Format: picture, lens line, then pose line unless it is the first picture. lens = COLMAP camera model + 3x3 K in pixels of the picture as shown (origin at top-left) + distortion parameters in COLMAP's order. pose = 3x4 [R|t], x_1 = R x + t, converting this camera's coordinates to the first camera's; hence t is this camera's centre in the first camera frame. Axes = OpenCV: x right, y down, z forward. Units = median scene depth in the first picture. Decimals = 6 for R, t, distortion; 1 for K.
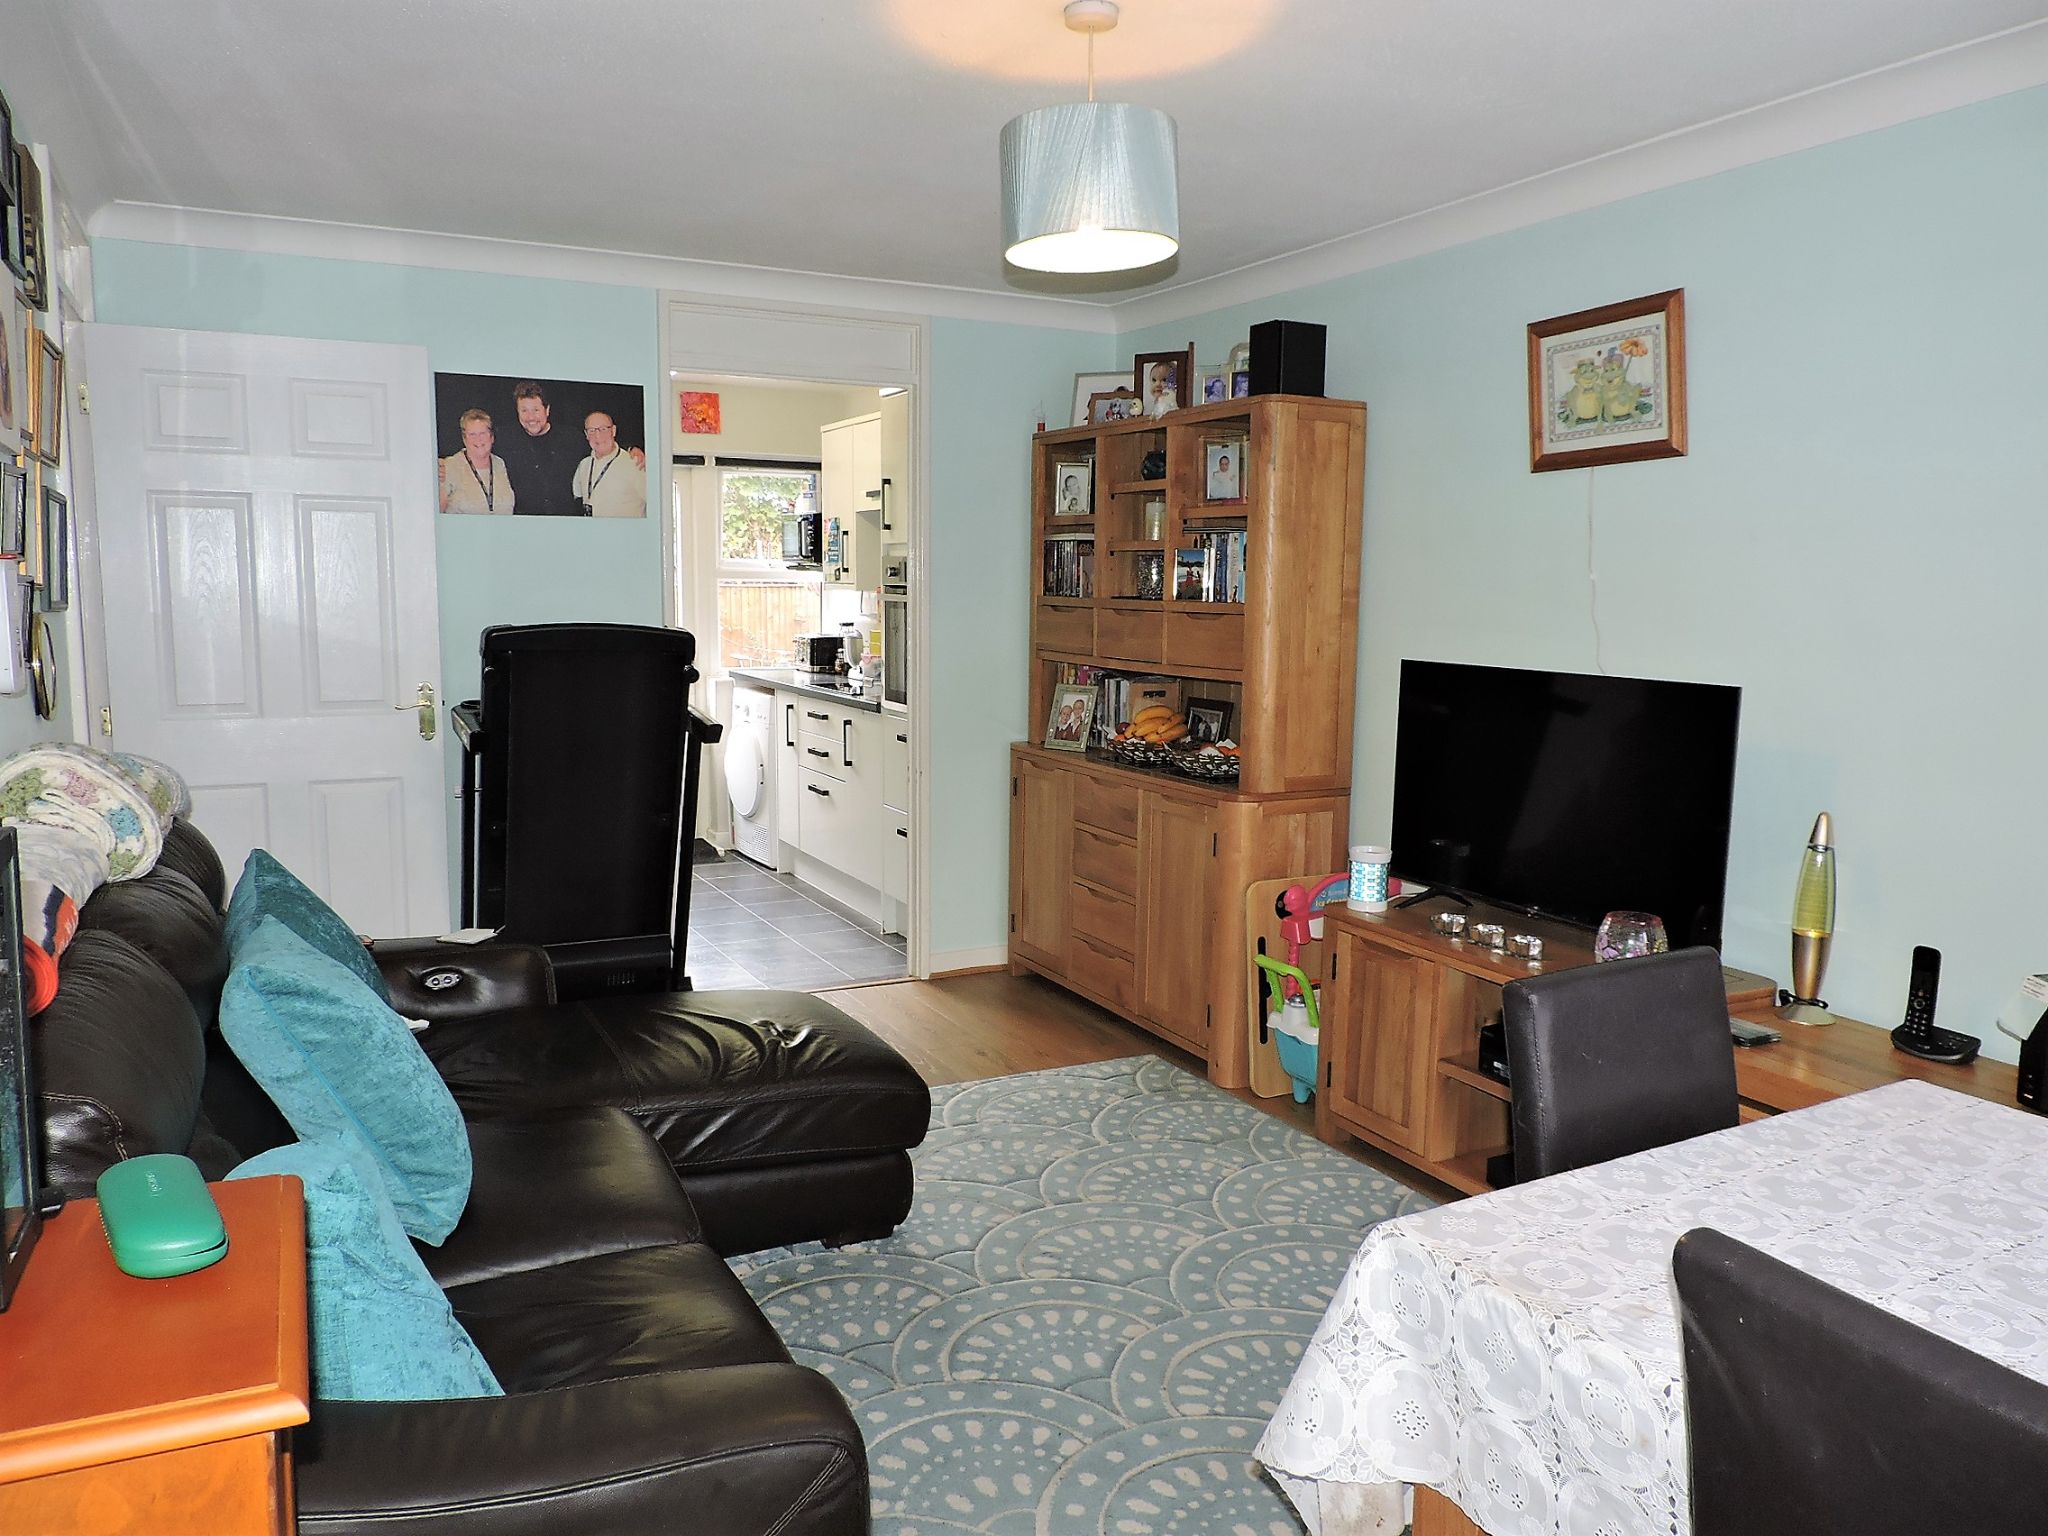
lens RADIAL K [[1466.4, 0, 1023.9], [0, 1466.4, 768.3], [0, 0, 1]] dist [-0.023497, -0.000650]
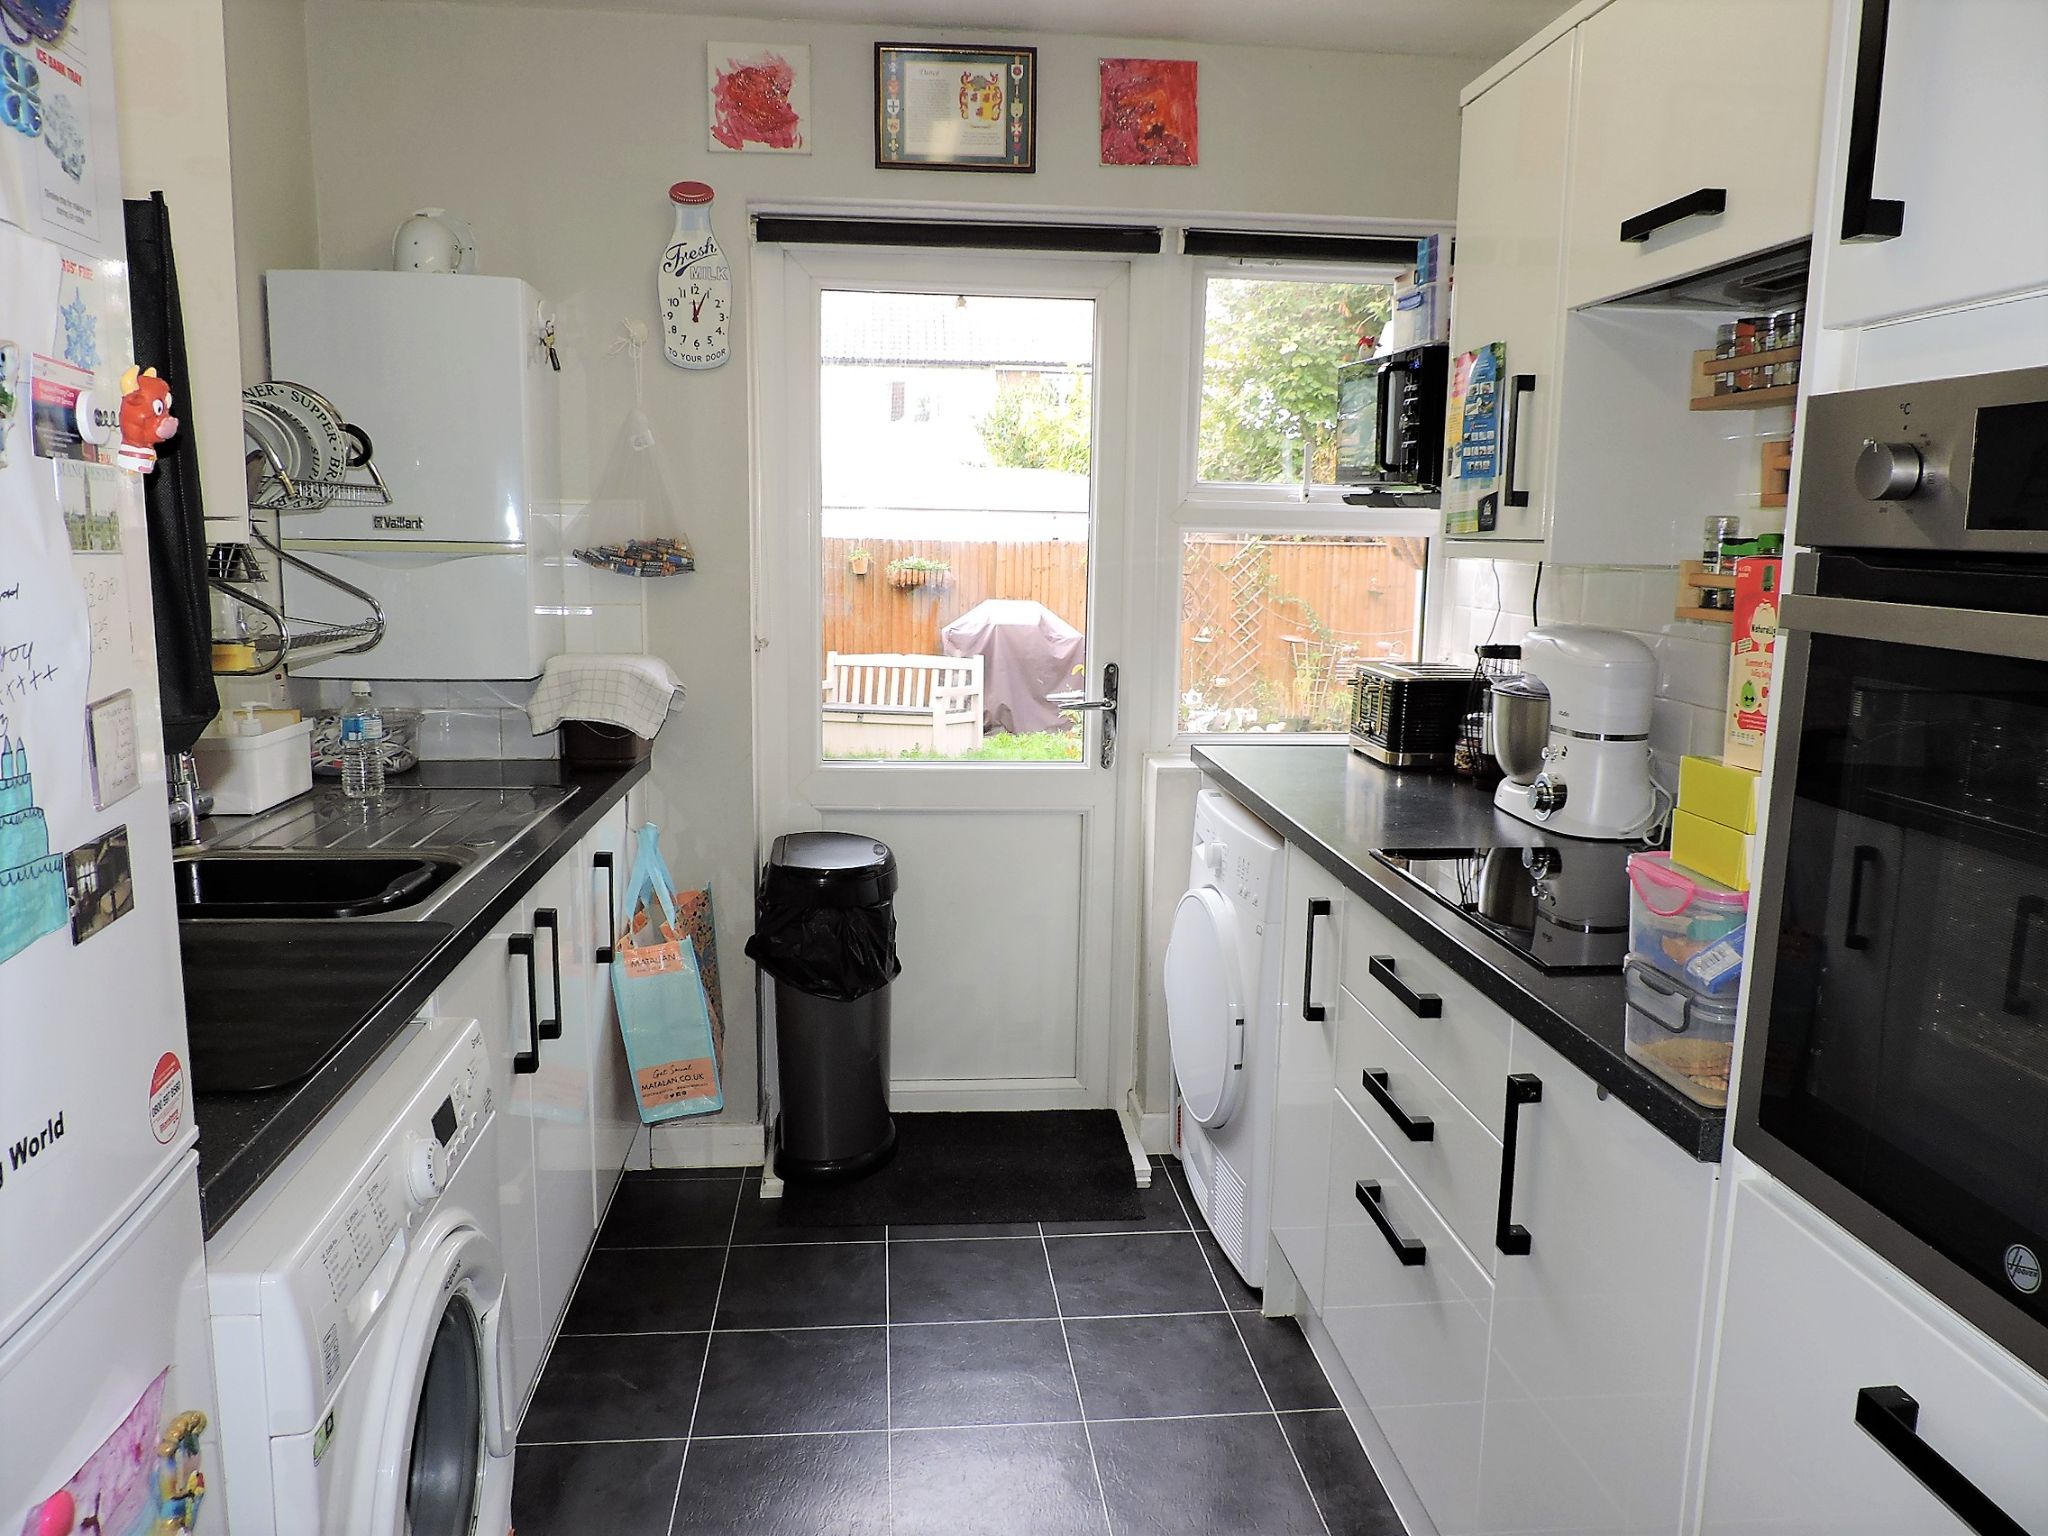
lens RADIAL K [[1466.4, 0, 1021.2], [0, 1466.4, 773.7], [0, 0, 1]] dist [-0.023497, -0.000650]
pose [[0.925665, 0.067062, -0.372354, -0.091633], [-0.055196, 0.997573, 0.042449, -0.076087], [0.374297, -0.018742, 0.927120, 0.608792]]
